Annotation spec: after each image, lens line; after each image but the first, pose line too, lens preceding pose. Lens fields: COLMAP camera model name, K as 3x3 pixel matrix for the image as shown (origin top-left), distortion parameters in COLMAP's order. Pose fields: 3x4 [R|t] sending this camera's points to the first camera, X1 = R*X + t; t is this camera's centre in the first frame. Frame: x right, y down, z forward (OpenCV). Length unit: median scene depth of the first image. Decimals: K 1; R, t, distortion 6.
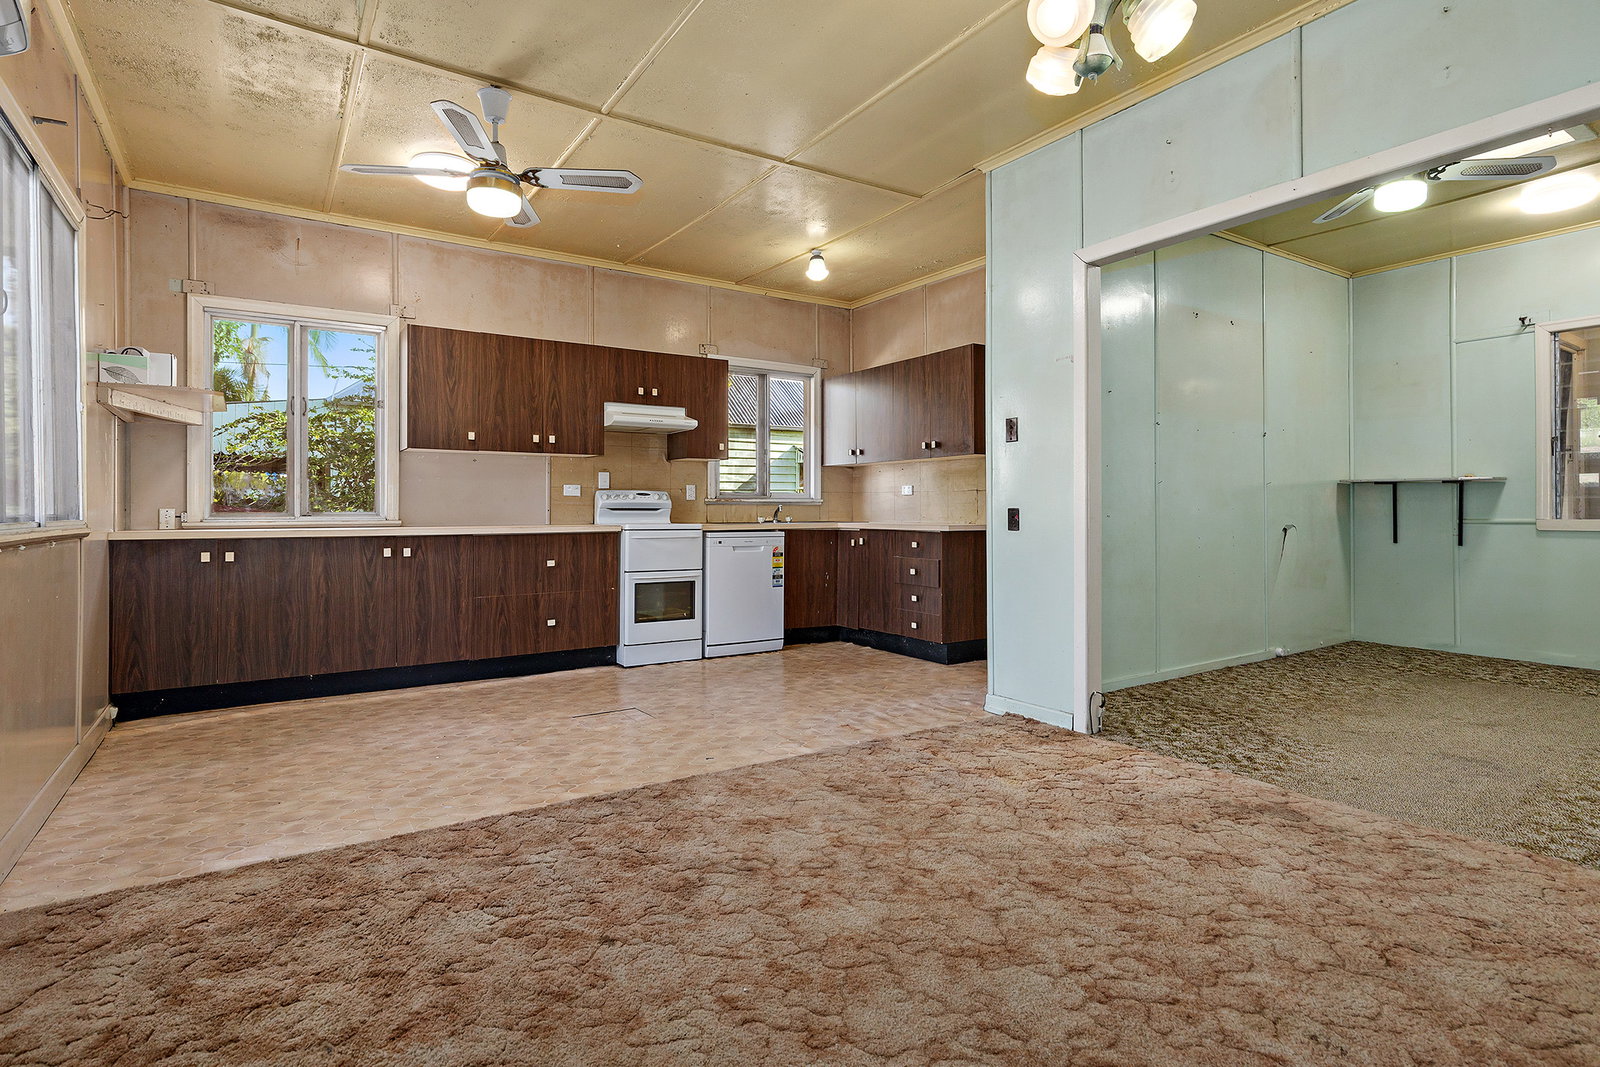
lens RADIAL K [[815.7, 0, 810.9], [0, 815.7, 506.1], [0, 0, 1]] dist [0.004420, 0.000934]
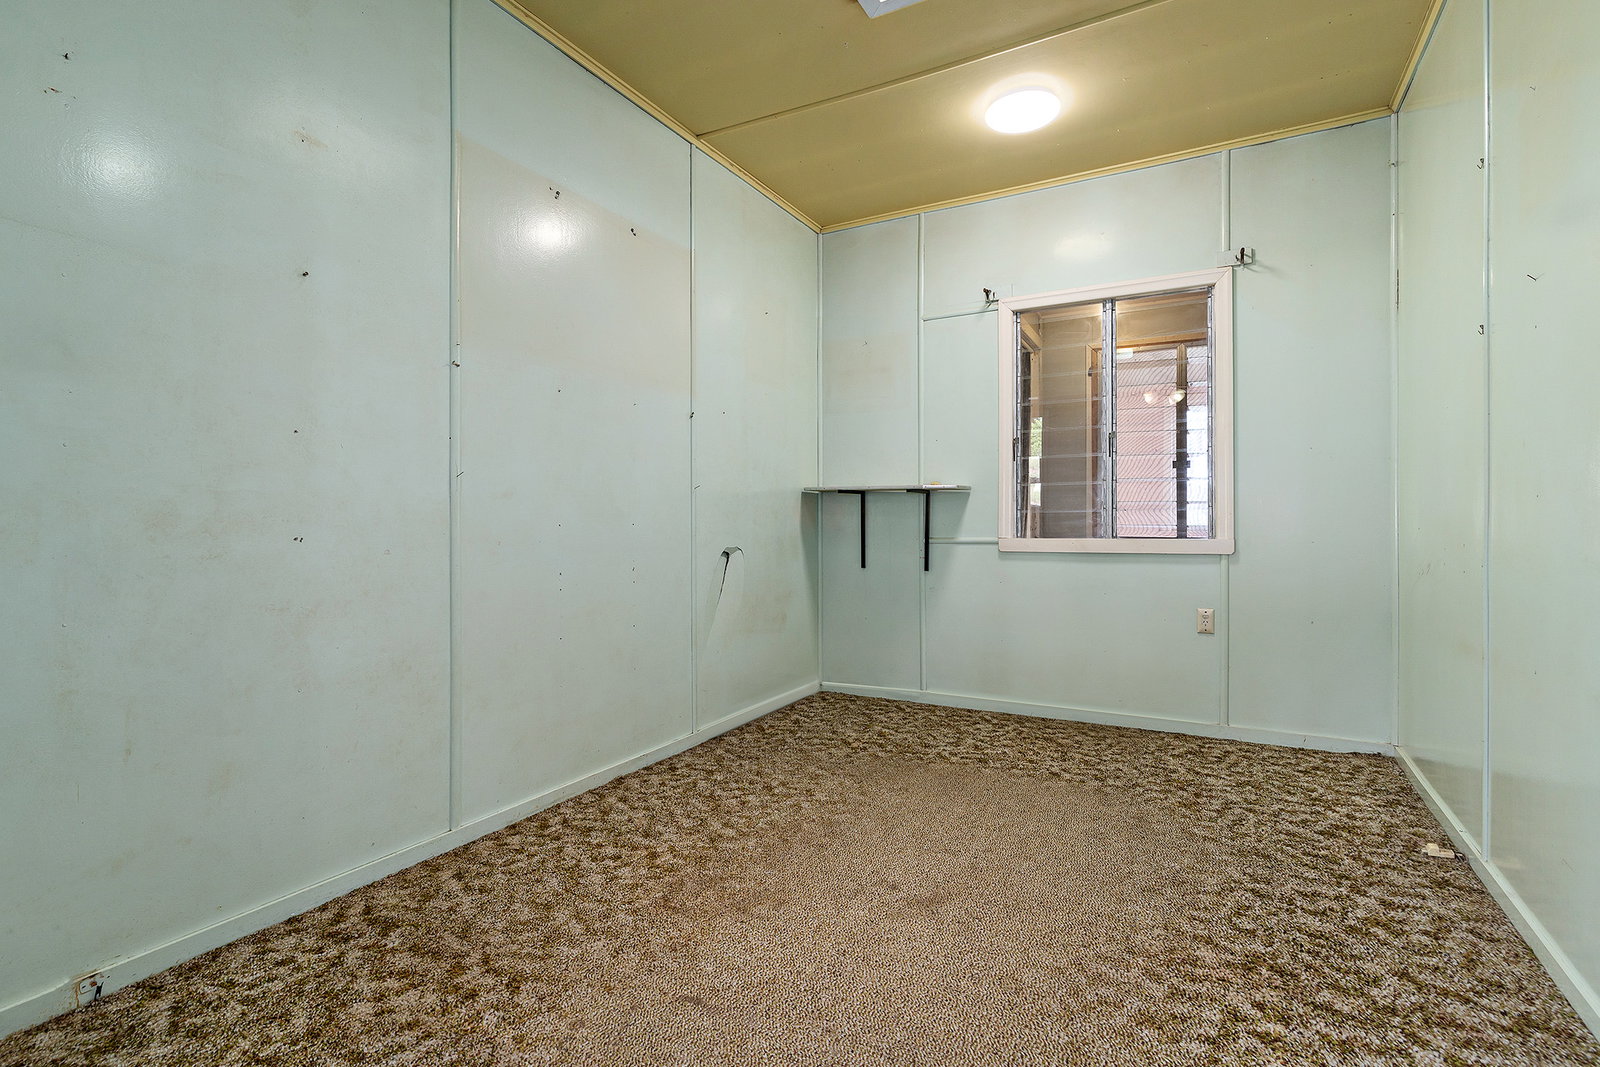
lens RADIAL K [[765.0, 0, 800.3], [0, 765.0, 529.3], [0, 0, 1]] dist [0.000255, 0.001767]
pose [[0.890424, -0.000078, 0.455131, 0.586076], [-0.003544, 0.999968, 0.007104, 0.004419], [-0.455117, -0.007939, 0.890396, 0.664836]]
